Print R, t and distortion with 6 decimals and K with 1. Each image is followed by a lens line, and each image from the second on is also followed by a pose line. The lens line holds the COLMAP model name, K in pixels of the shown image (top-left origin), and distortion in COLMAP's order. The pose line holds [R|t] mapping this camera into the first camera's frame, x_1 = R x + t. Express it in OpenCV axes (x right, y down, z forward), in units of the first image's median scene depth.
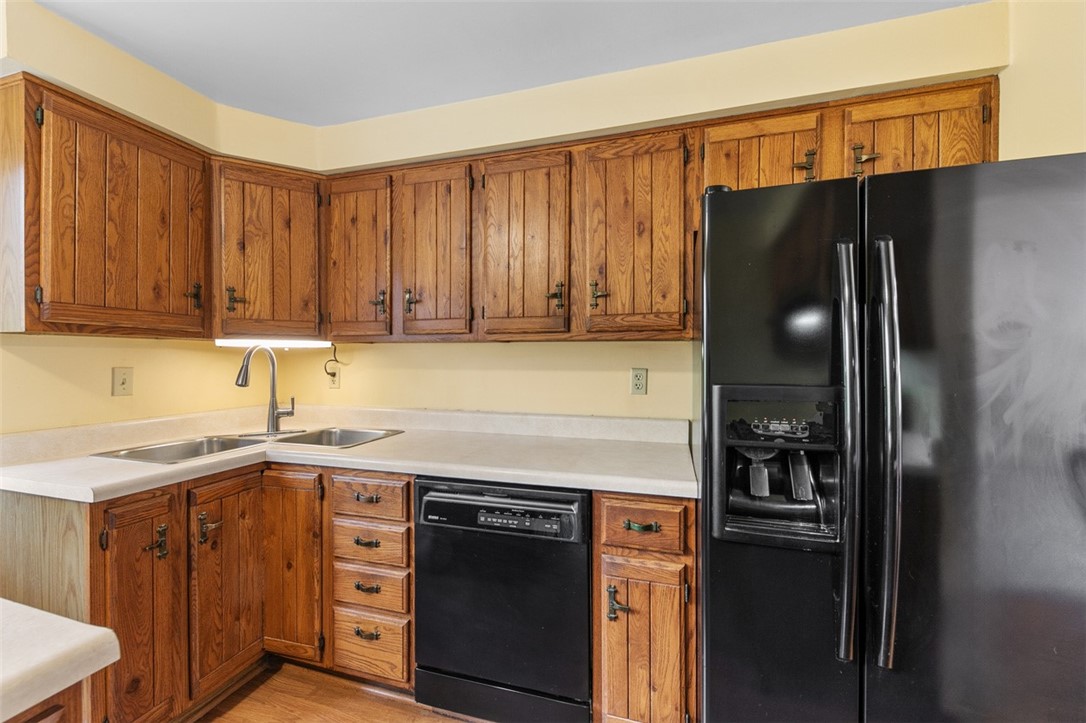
lens RADIAL K [[428.4, 0, 545.0], [0, 428.4, 361.5], [0, 0, 1]] dist [0.007583, -0.003241]
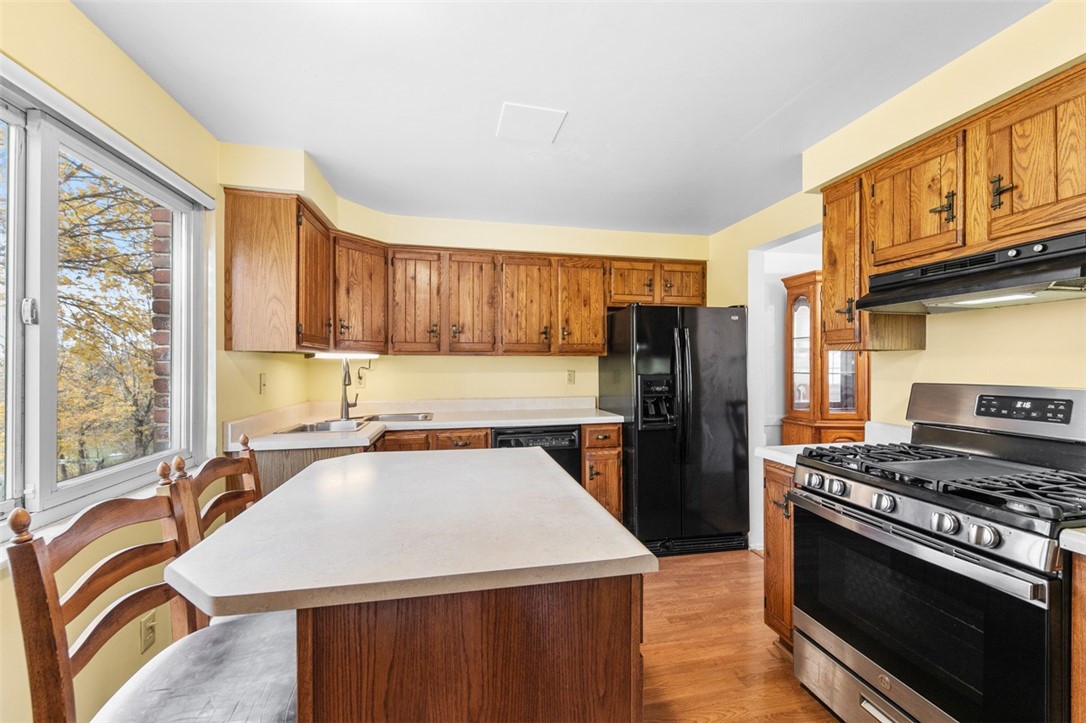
lens RADIAL K [[428.4, 0, 543.3], [0, 428.4, 364.7], [0, 0, 1]] dist [0.007583, -0.003241]
pose [[0.875706, -0.005159, 0.482816, -0.960210], [0.006535, 0.999978, -0.001167, -0.008941], [-0.482800, 0.004177, 0.875721, -0.725494]]
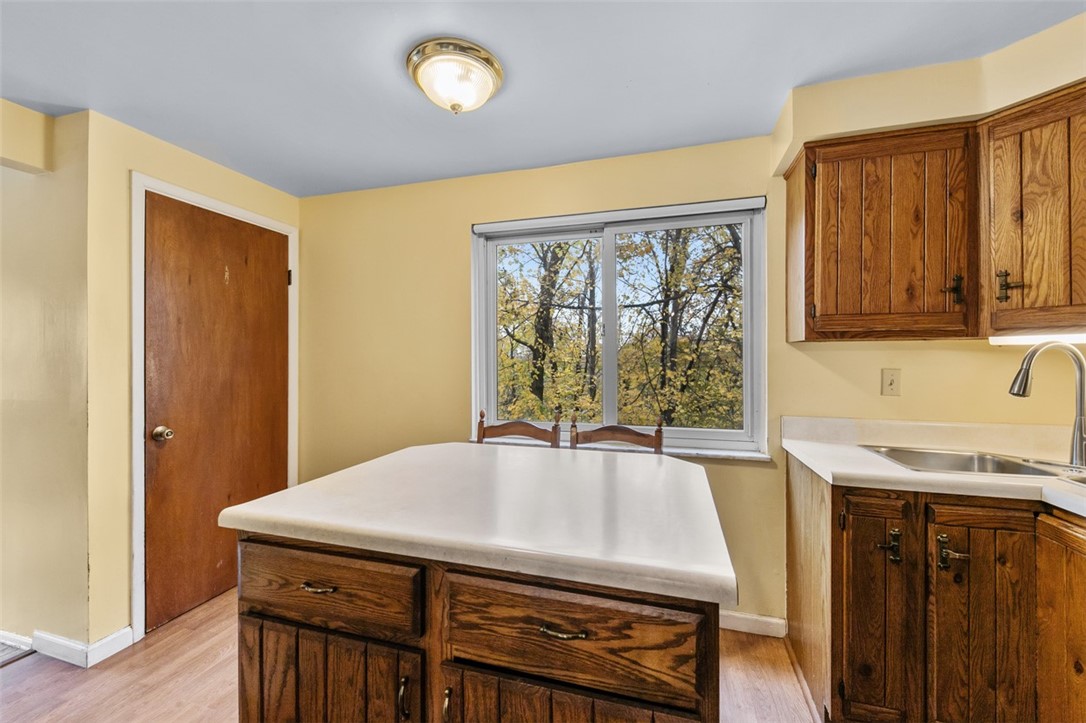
lens RADIAL K [[428.4, 0, 546.0], [0, 428.4, 359.4], [0, 0, 1]] dist [0.007583, -0.003241]
pose [[0.006173, -0.005659, -0.999965, 0.078098], [-0.005379, 0.999969, -0.005693, 0.000843], [0.999966, 0.005414, 0.006143, 0.162664]]
